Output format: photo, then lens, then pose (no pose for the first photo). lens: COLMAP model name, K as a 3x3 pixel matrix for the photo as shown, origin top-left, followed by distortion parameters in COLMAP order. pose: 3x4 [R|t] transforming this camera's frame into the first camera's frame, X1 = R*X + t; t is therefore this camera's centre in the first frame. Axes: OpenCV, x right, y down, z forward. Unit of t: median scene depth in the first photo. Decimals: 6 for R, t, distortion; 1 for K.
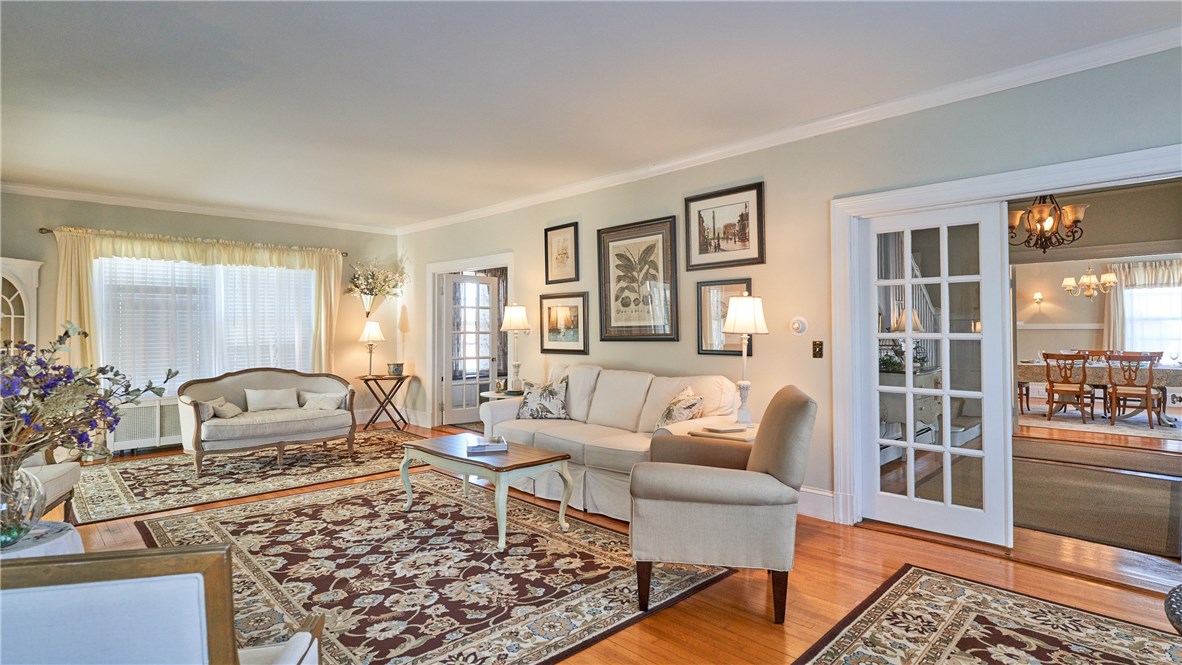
lens RADIAL K [[598.9, 0, 587.1], [0, 598.9, 317.9], [0, 0, 1]] dist [0.001083, -0.000039]
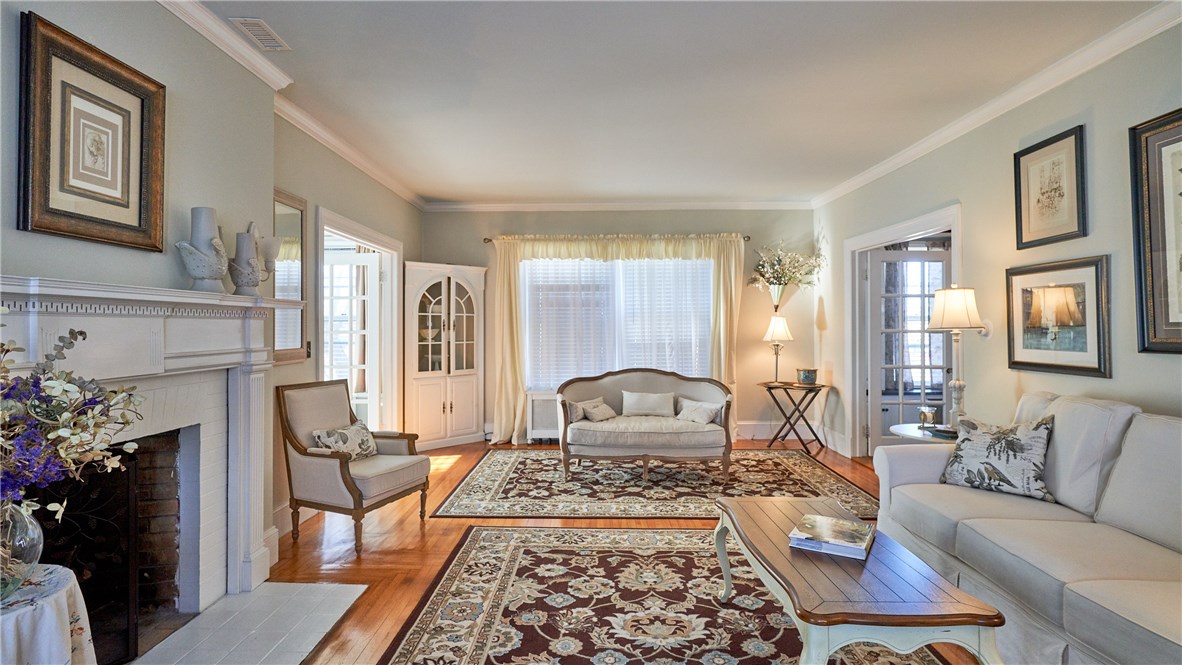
lens RADIAL K [[598.9, 0, 587.1], [0, 598.9, 317.9], [0, 0, 1]] dist [0.001083, -0.000039]
pose [[0.713584, -0.006902, -0.700535, 0.039807], [0.011613, 0.999931, 0.001978, 0.003924], [0.700473, -0.009547, 0.713615, 0.300751]]
